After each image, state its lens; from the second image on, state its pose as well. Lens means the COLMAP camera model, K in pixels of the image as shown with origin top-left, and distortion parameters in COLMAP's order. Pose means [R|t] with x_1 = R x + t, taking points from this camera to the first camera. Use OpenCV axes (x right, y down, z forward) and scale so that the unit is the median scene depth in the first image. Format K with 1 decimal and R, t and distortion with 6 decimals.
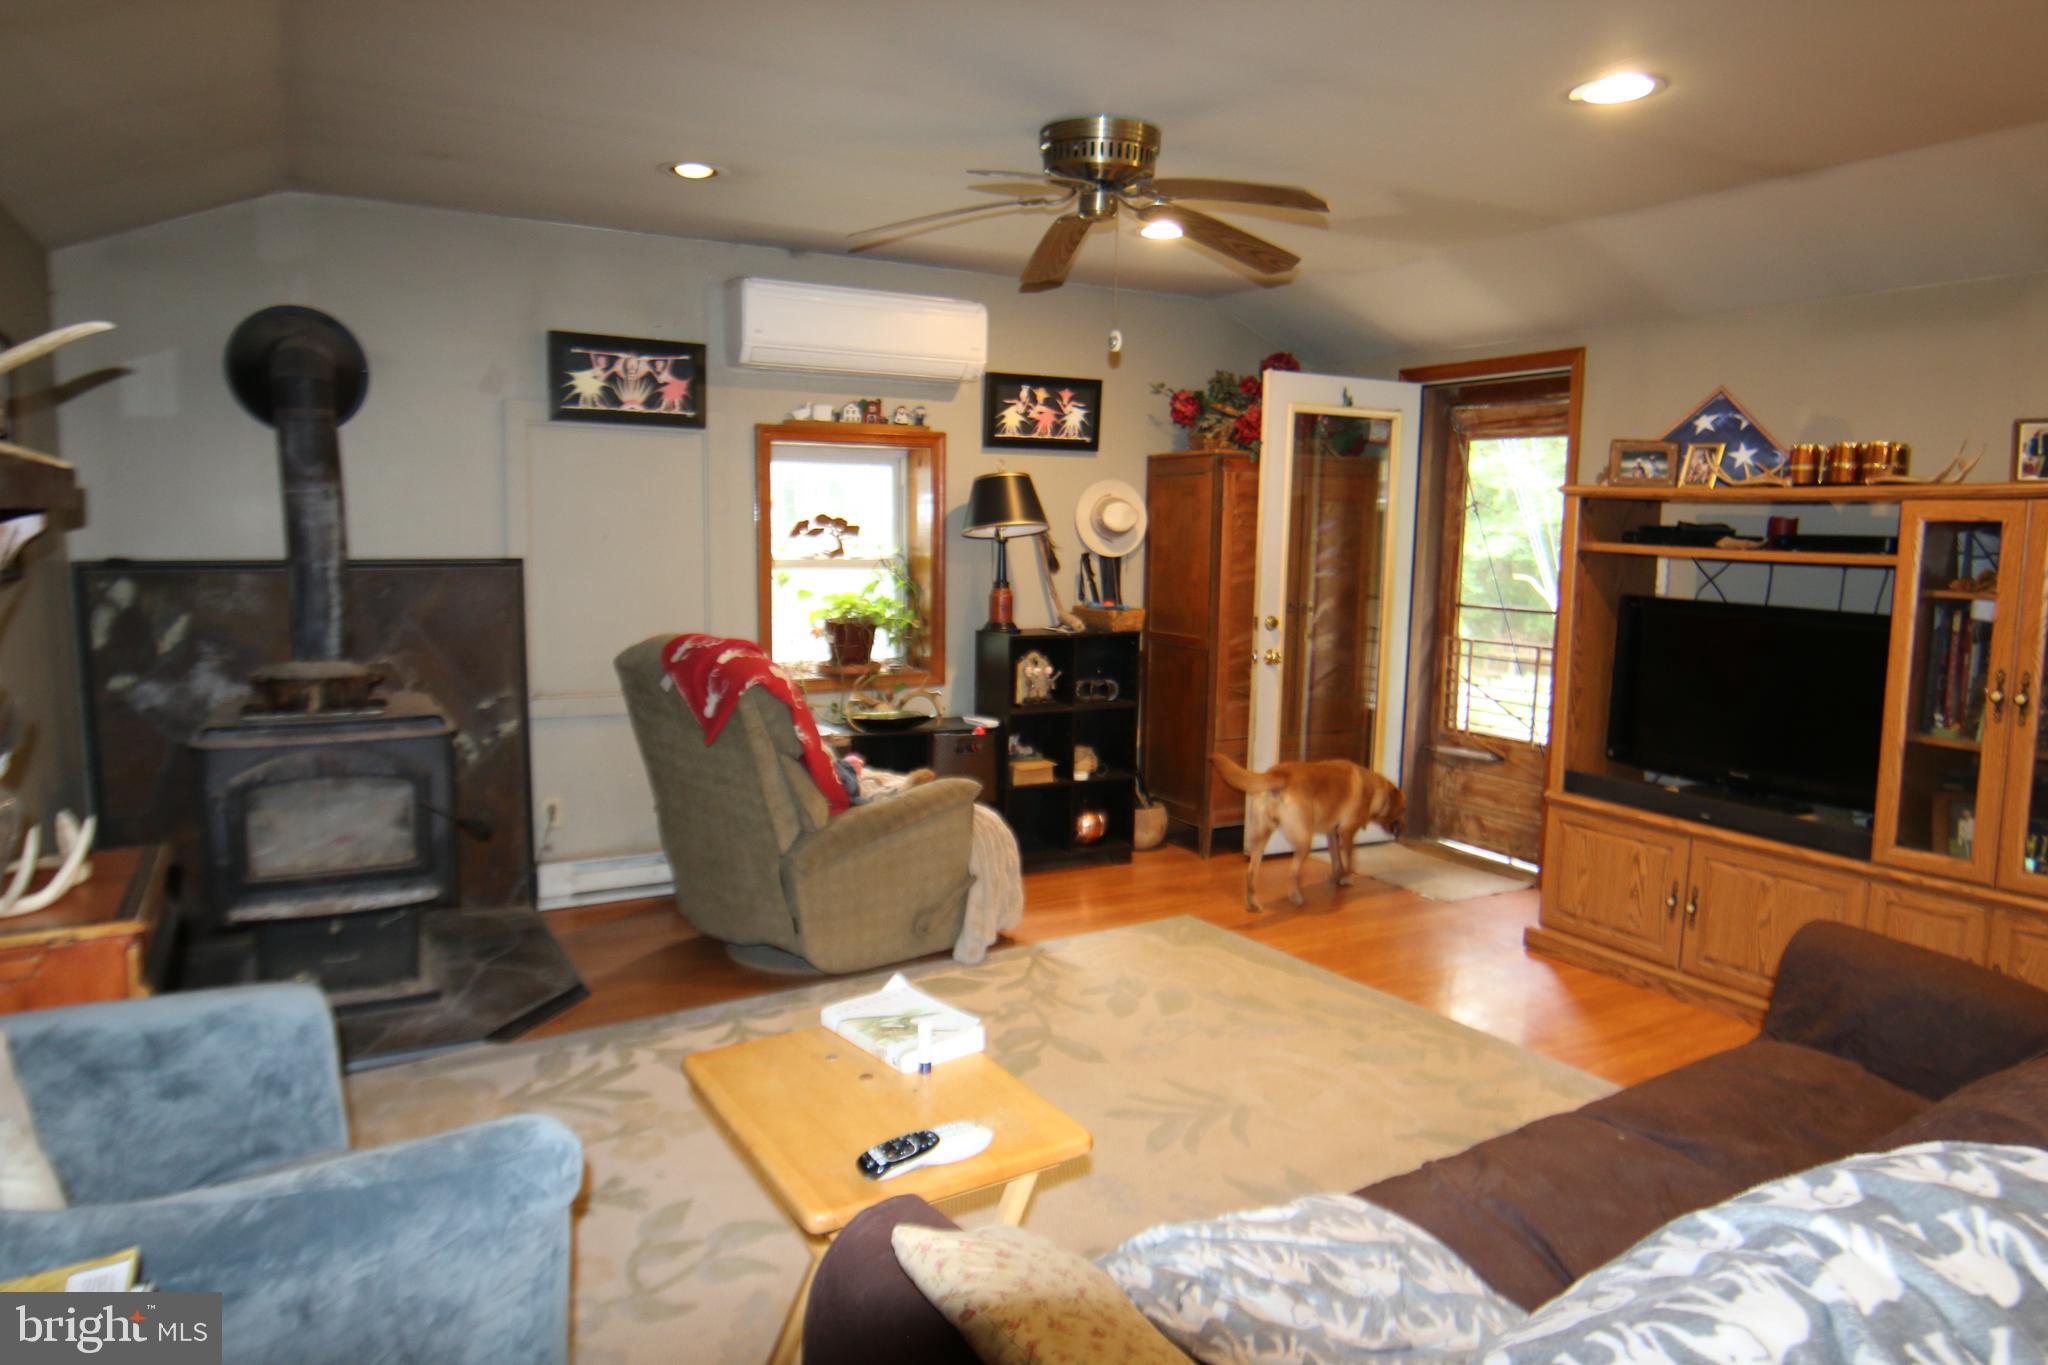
lens RADIAL K [[1294.8, 0, 1024.0], [0, 1294.8, 682.5], [0, 0, 1]] dist [-0.015556, 0.005241]
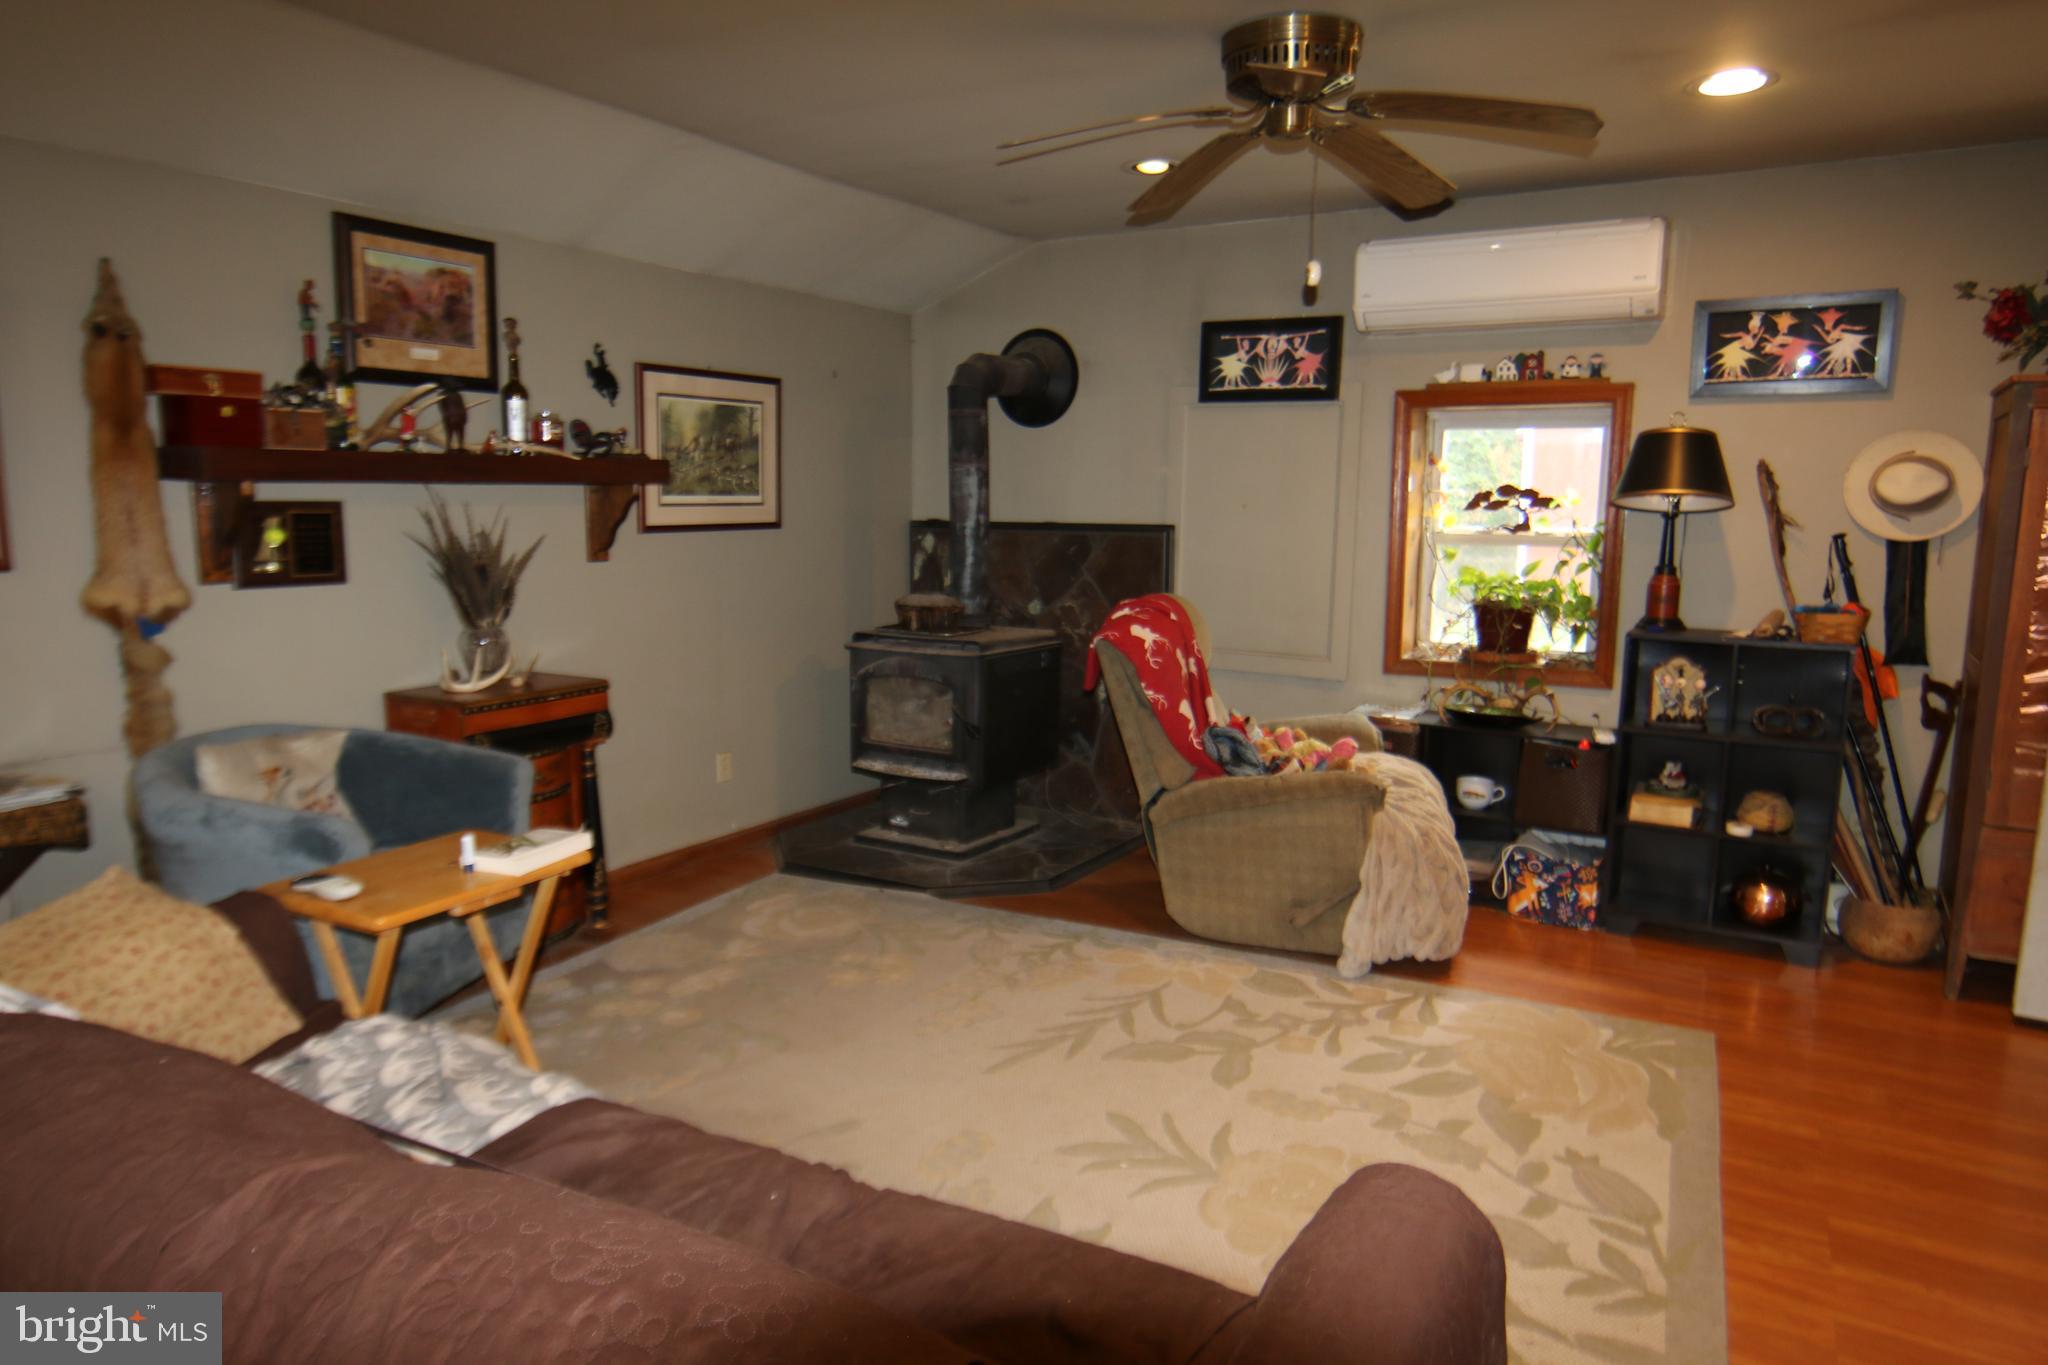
lens RADIAL K [[1290.7, 0, 1024.0], [0, 1290.7, 682.5], [0, 0, 1]] dist [0.002311, 0.002278]
pose [[0.514500, 0.117958, -0.849338, 0.512947], [-0.106791, 0.991596, 0.073024, -0.026051], [0.850814, 0.053131, 0.522774, 0.282103]]
